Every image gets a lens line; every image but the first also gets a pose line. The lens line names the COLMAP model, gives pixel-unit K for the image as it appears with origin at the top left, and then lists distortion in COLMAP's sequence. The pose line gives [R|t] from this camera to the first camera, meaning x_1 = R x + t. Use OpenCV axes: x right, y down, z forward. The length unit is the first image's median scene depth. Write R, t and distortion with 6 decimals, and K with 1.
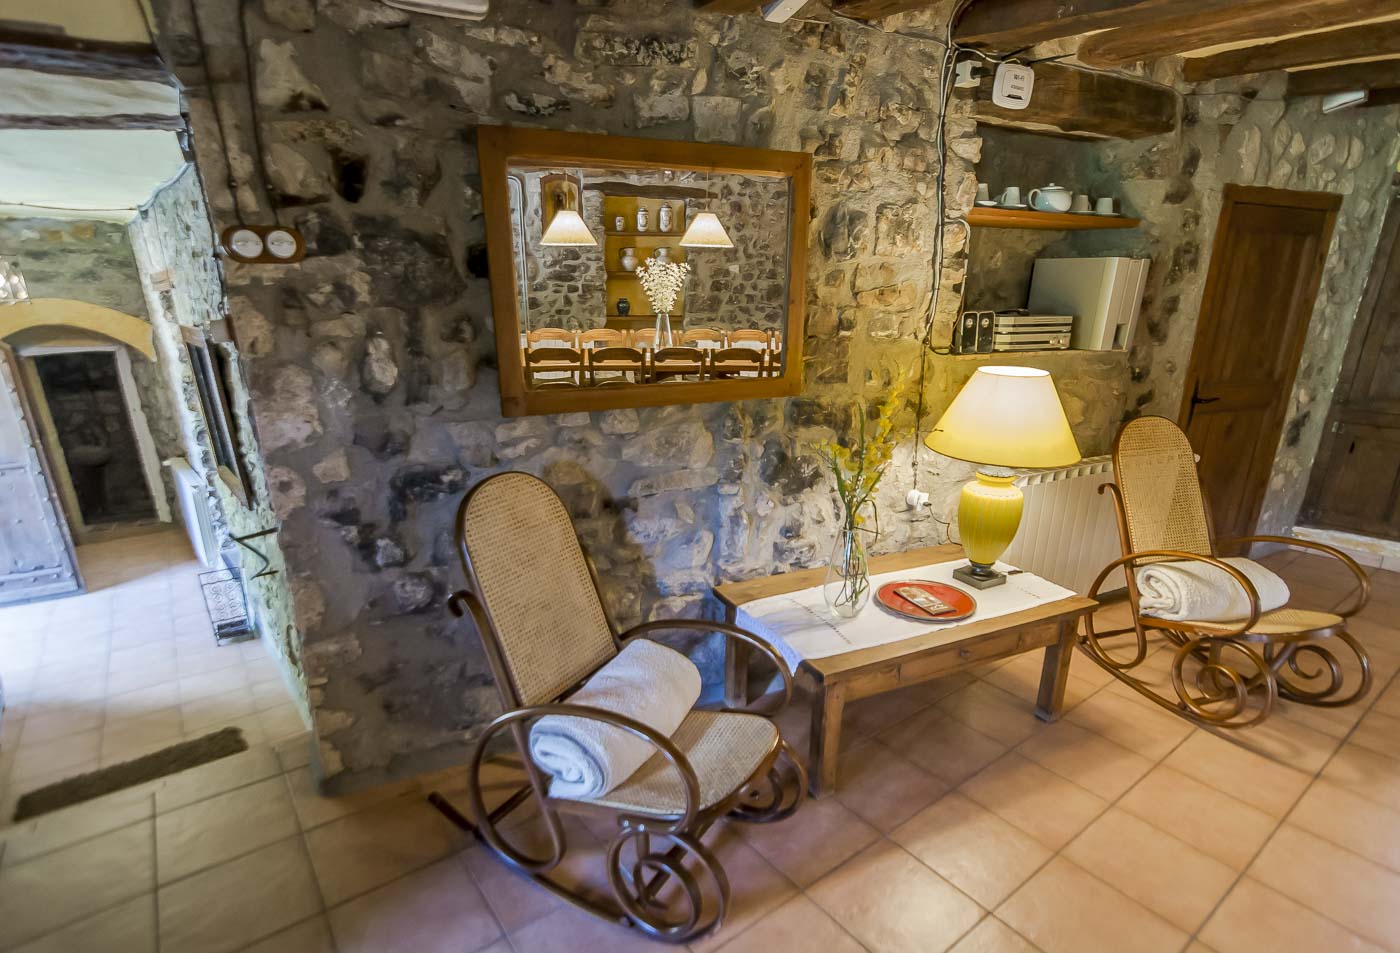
lens RADIAL K [[751.3, 0, 700.0], [0, 751.3, 476.5], [0, 0, 1]] dist [-0.002205, -0.000137]
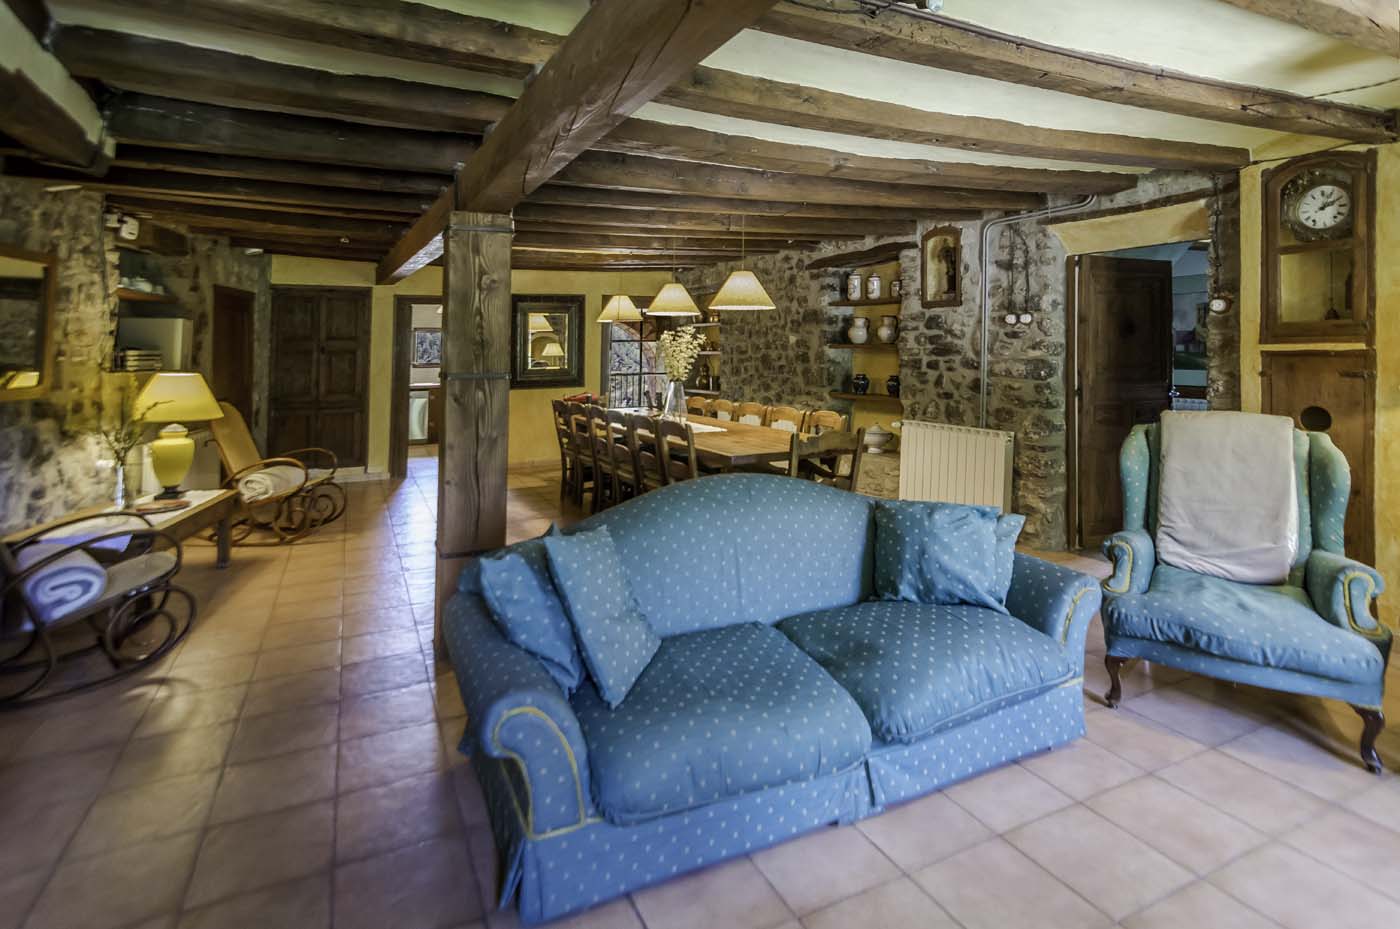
lens RADIAL K [[731.6, 0, 698.1], [0, 731.6, 453.8], [0, 0, 1]] dist [0.017118, 0.000237]
pose [[0.217410, -0.139613, 0.966044, -1.006760], [0.245315, 0.965766, 0.084364, 0.195248], [-0.944750, 0.218643, 0.244217, -0.599083]]
